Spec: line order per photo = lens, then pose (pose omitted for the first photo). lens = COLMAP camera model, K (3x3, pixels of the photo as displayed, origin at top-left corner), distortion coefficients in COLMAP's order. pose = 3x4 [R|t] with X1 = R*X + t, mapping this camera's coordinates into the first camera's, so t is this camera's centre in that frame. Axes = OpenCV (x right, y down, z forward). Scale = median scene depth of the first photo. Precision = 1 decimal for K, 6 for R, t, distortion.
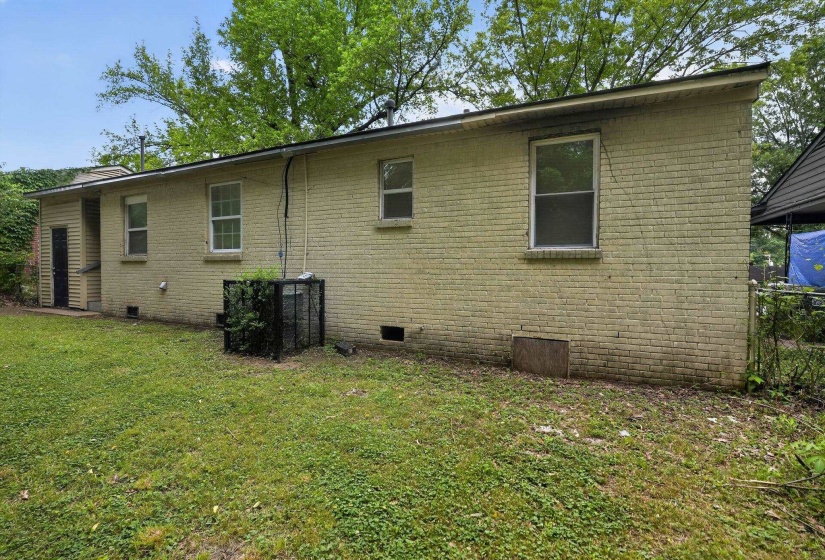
lens RADIAL K [[377.9, 0, 411.1], [0, 377.9, 272.6], [0, 0, 1]] dist [-0.014840, 0.000923]
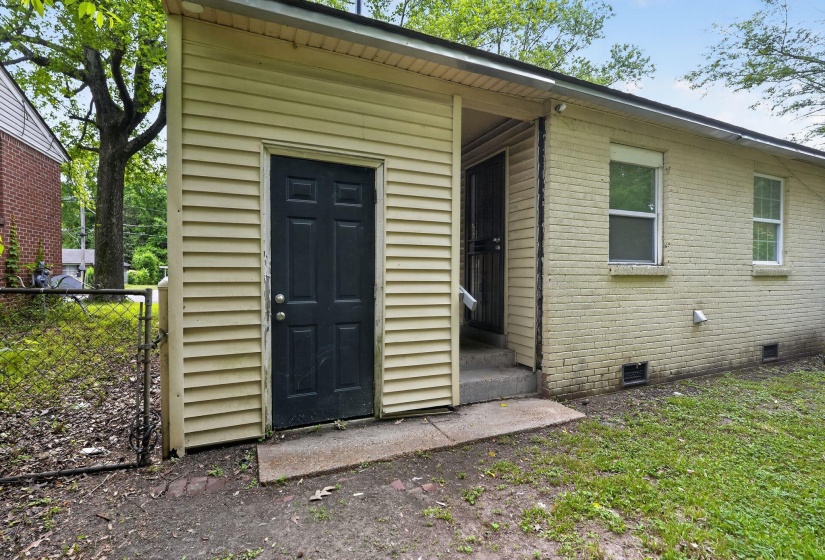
lens RADIAL K [[377.9, 0, 410.9], [0, 377.9, 284.8], [0, 0, 1]] dist [-0.014840, 0.000923]
pose [[0.658824, -0.010535, 0.752223, -1.363839], [0.019923, 0.999796, -0.003447, -0.021764], [-0.752033, 0.017258, 0.658899, 0.915786]]
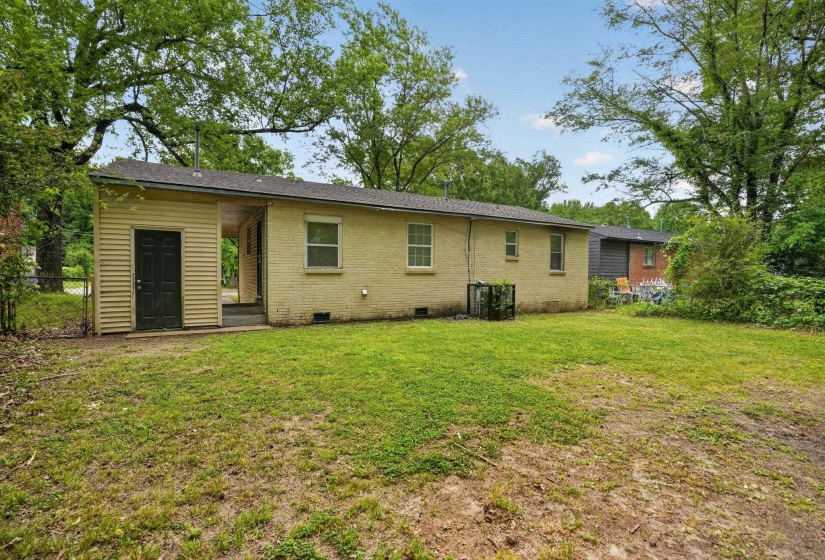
lens RADIAL K [[377.9, 0, 412.1], [0, 377.9, 282.7], [0, 0, 1]] dist [-0.014840, 0.000923]
pose [[0.569956, -0.011751, 0.821591, -1.567683], [0.019739, 0.999805, 0.000607, 0.003837], [-0.821438, 0.015871, 0.570077, 0.126165]]
